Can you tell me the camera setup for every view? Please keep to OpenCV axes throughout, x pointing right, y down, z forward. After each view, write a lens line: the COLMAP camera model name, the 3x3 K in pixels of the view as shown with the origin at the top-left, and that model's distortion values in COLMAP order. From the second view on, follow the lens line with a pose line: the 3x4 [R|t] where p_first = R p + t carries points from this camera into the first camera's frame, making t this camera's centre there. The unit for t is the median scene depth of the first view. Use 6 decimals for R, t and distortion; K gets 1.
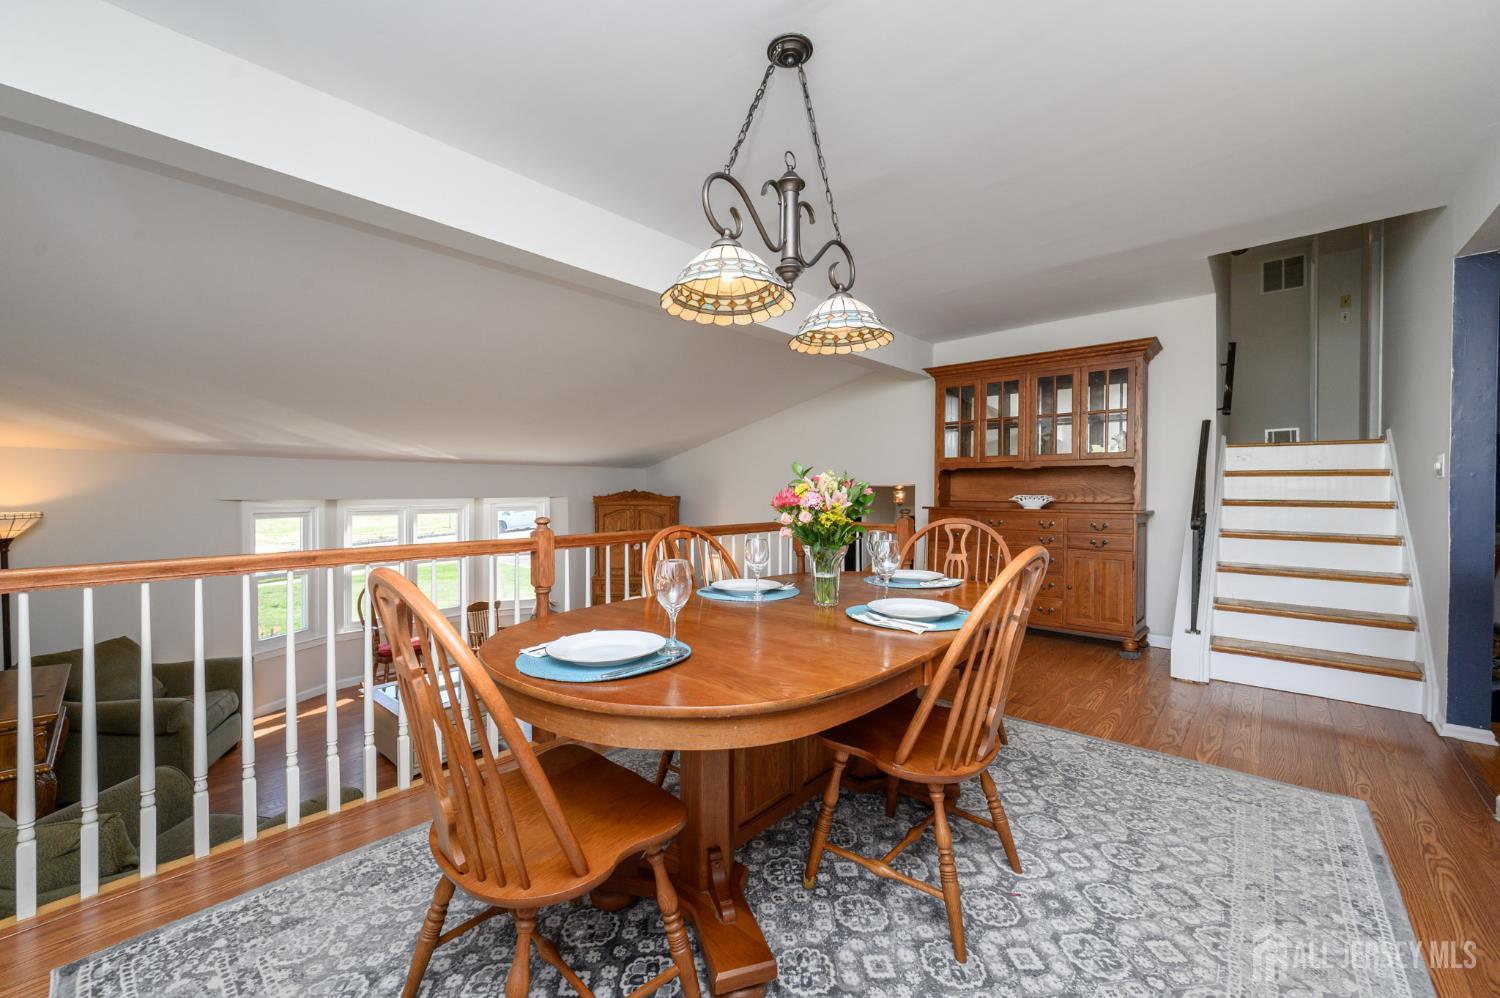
lens RADIAL K [[587.6, 0, 752.0], [0, 587.6, 494.7], [0, 0, 1]] dist [-0.001483, 0.000549]
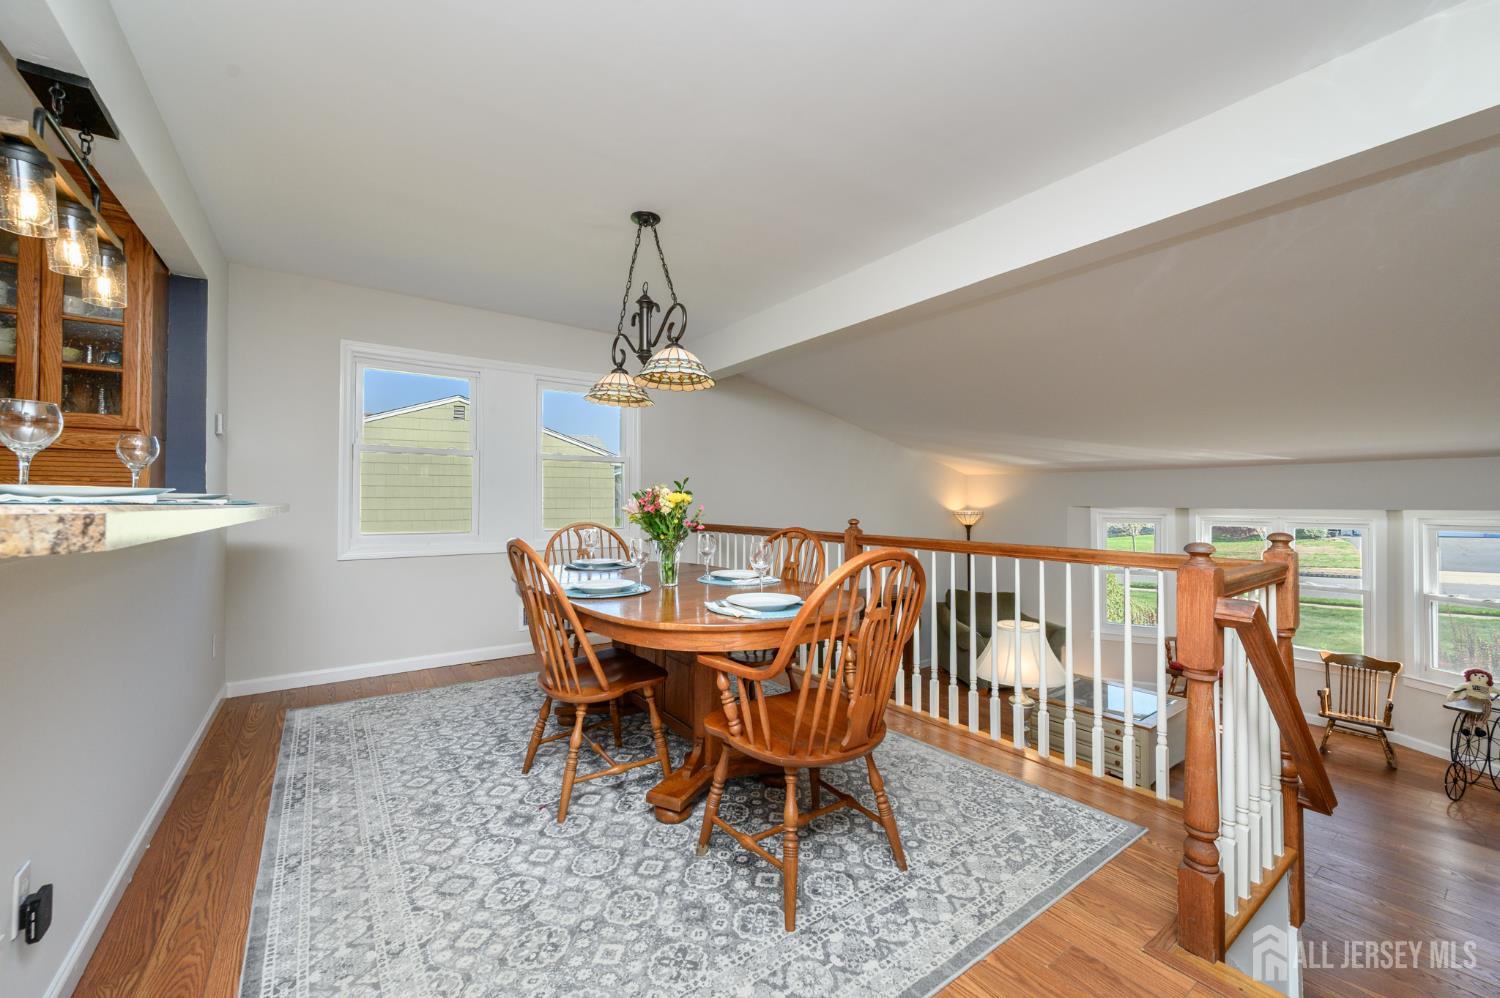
lens RADIAL K [[587.6, 0, 752.6], [0, 587.6, 493.4], [0, 0, 1]] dist [-0.001483, 0.000549]
pose [[-0.215464, -0.003728, -0.976505, 1.562286], [-0.010066, 0.999948, -0.001596, -0.024208], [0.976460, 0.009485, -0.215491, 1.660379]]
